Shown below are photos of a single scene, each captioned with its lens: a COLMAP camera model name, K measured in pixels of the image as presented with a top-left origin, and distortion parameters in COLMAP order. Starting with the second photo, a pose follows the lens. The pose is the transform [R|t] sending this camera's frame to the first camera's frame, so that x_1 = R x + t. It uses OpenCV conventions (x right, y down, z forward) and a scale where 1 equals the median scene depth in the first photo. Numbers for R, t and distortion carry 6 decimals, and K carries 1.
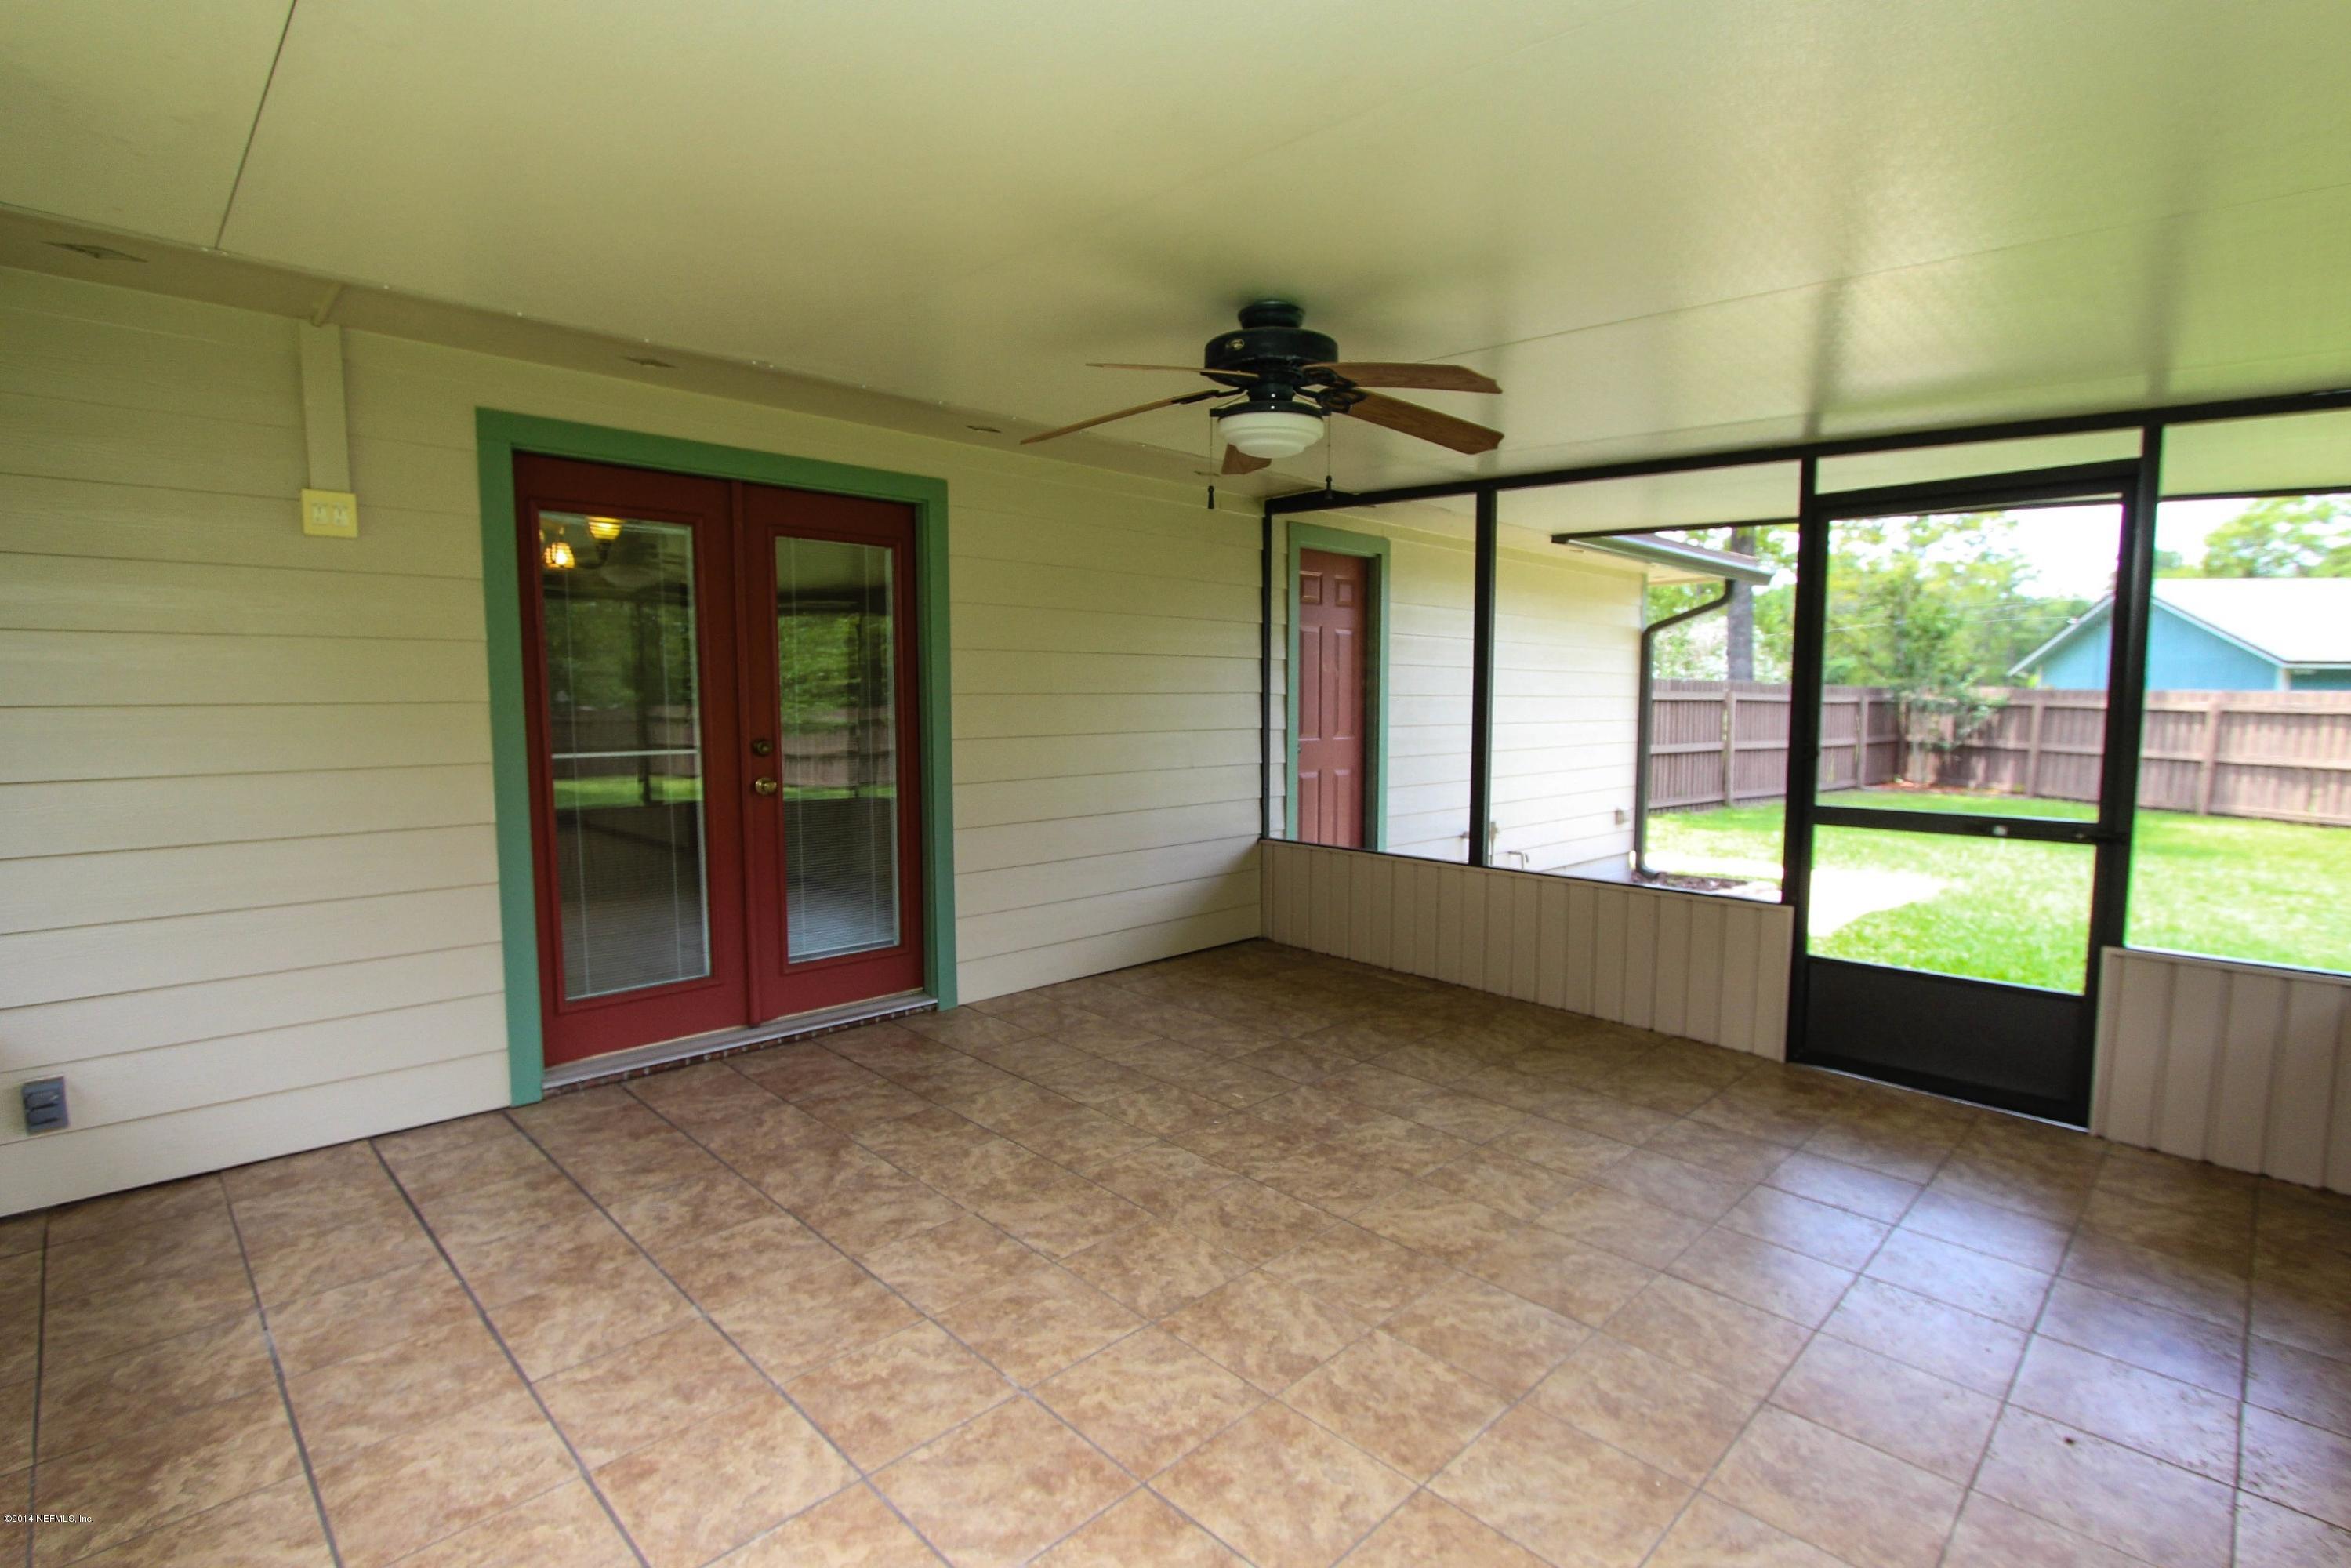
lens RADIAL K [[1124.8, 0, 1186.7], [0, 1124.8, 791.4], [0, 0, 1]] dist [-0.019953, 0.001111]
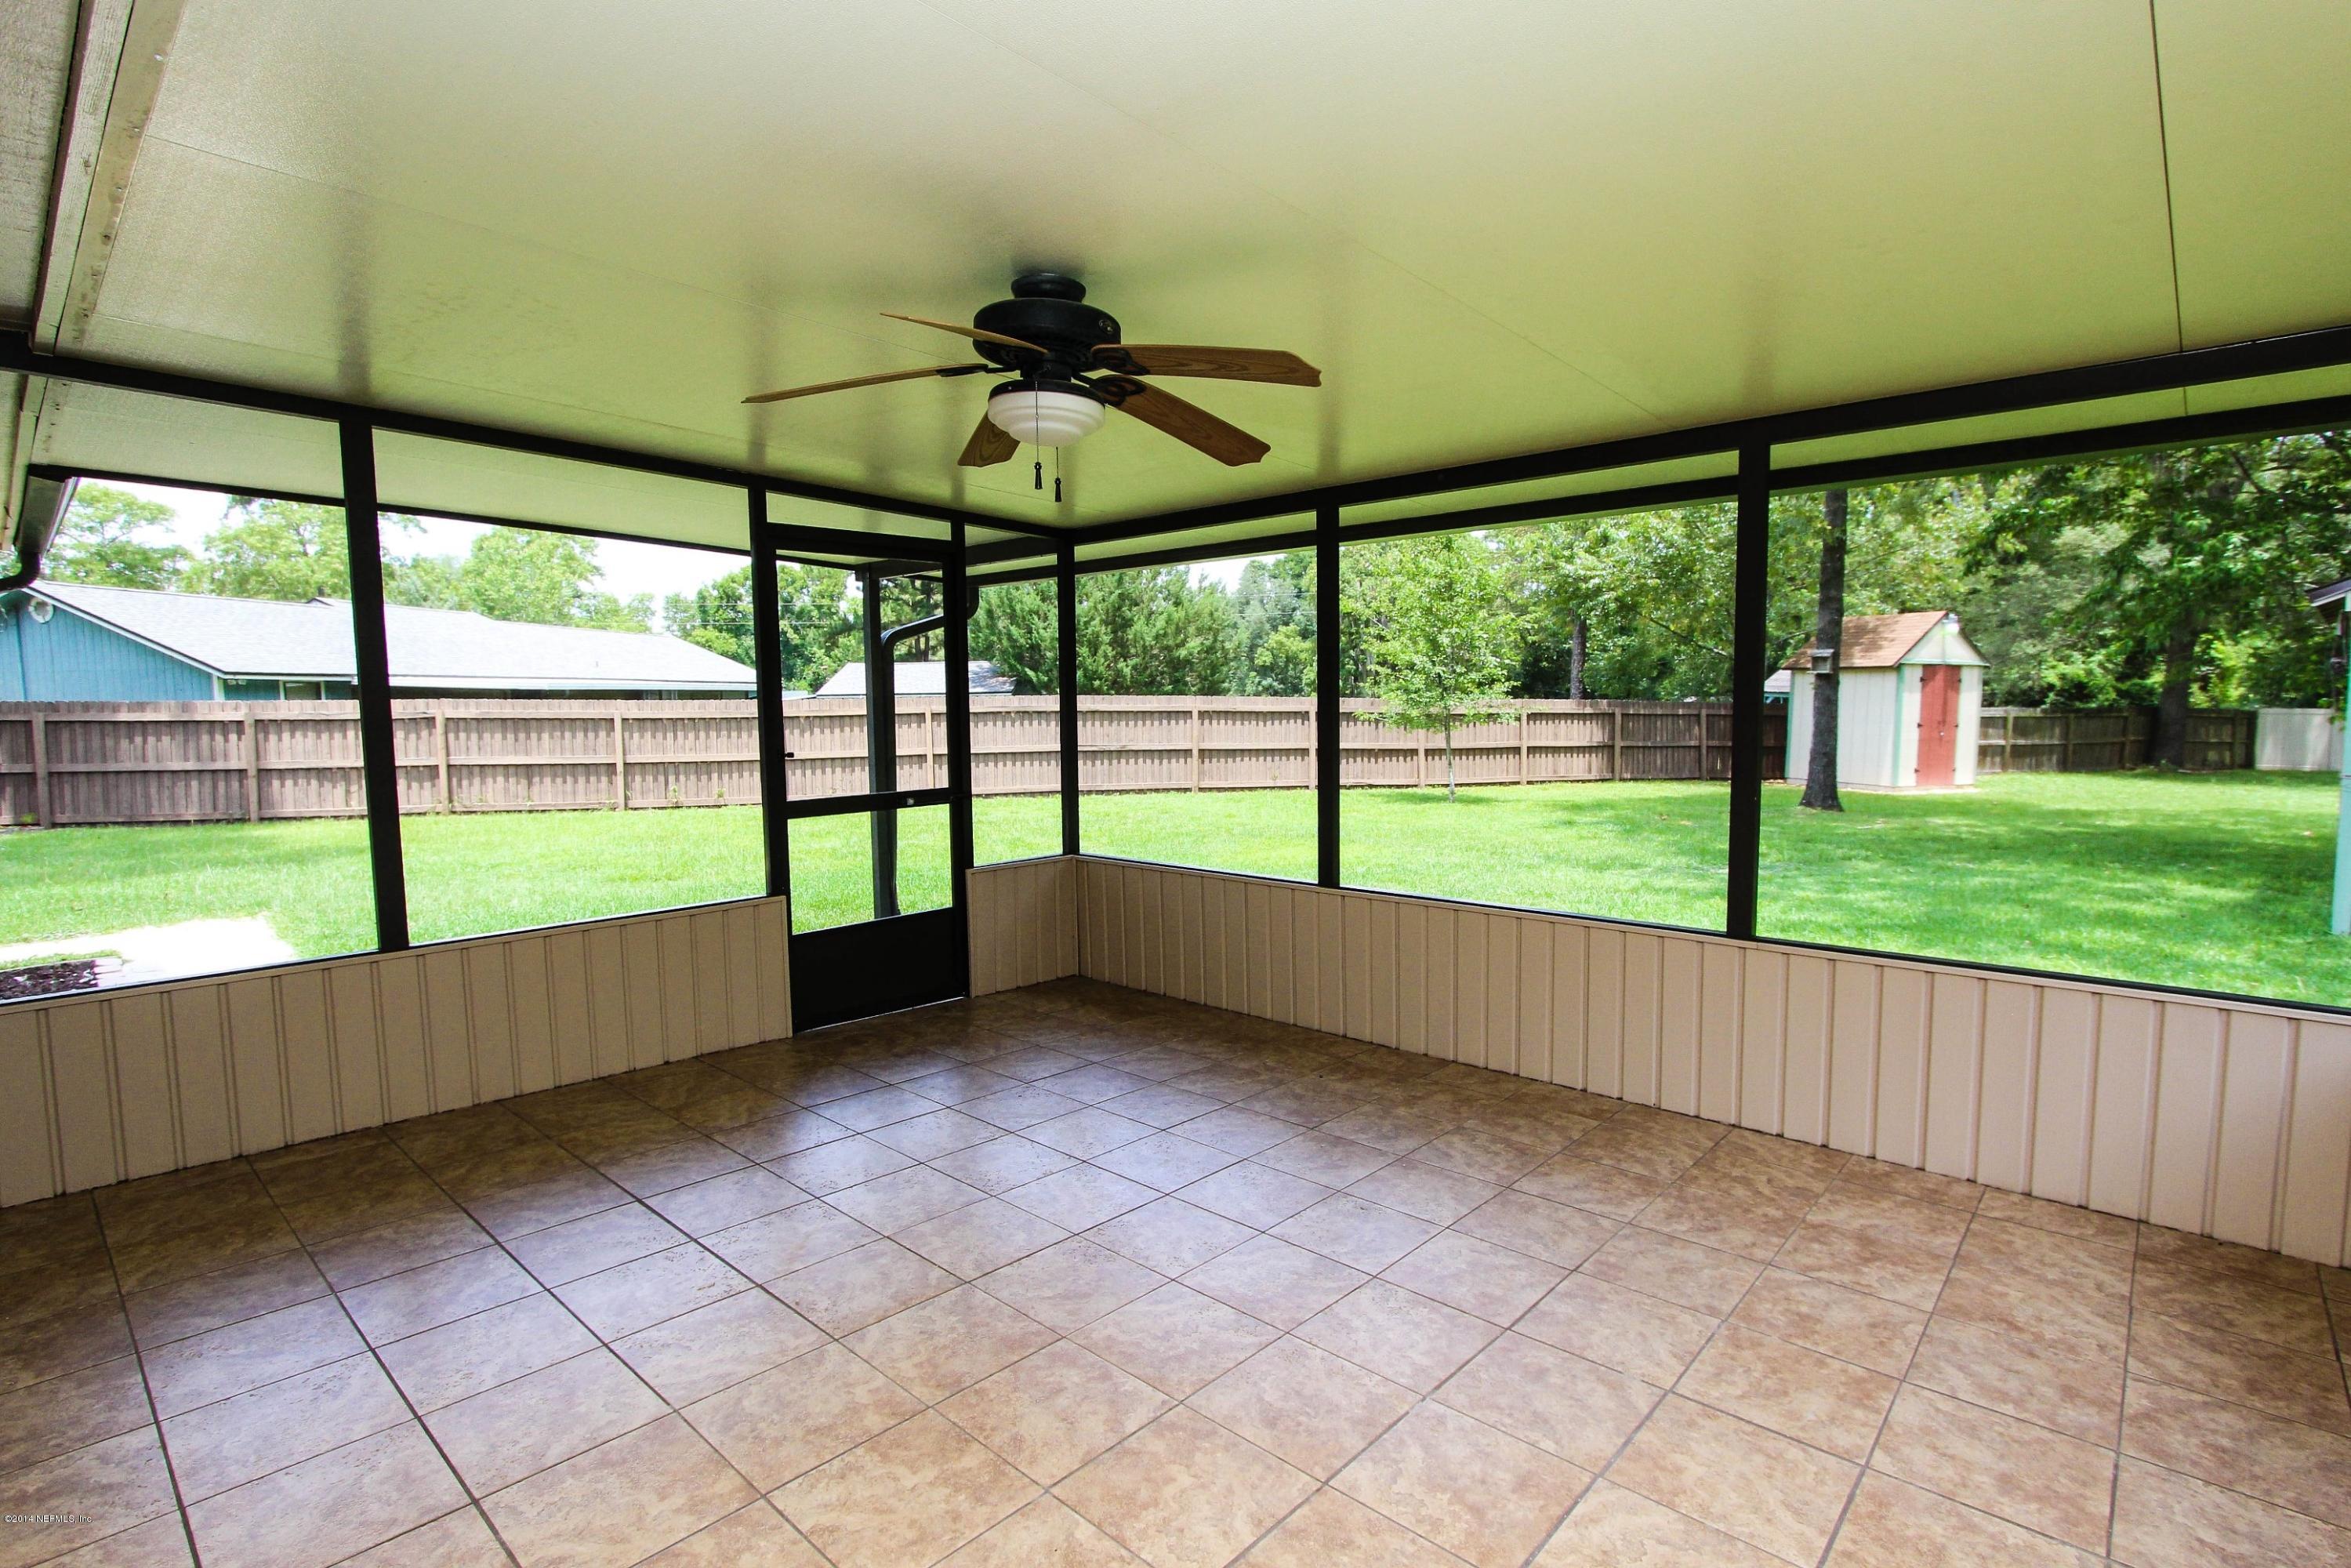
lens RADIAL K [[1144.4, 0, 1184.8], [0, 1144.4, 792.2], [0, 0, 1]] dist [-0.020299, 0.000816]
pose [[-0.051546, -0.086458, 0.994921, -0.595131], [0.096868, 0.991115, 0.091146, -0.062684], [-0.993962, 0.101074, -0.042713, 0.650459]]
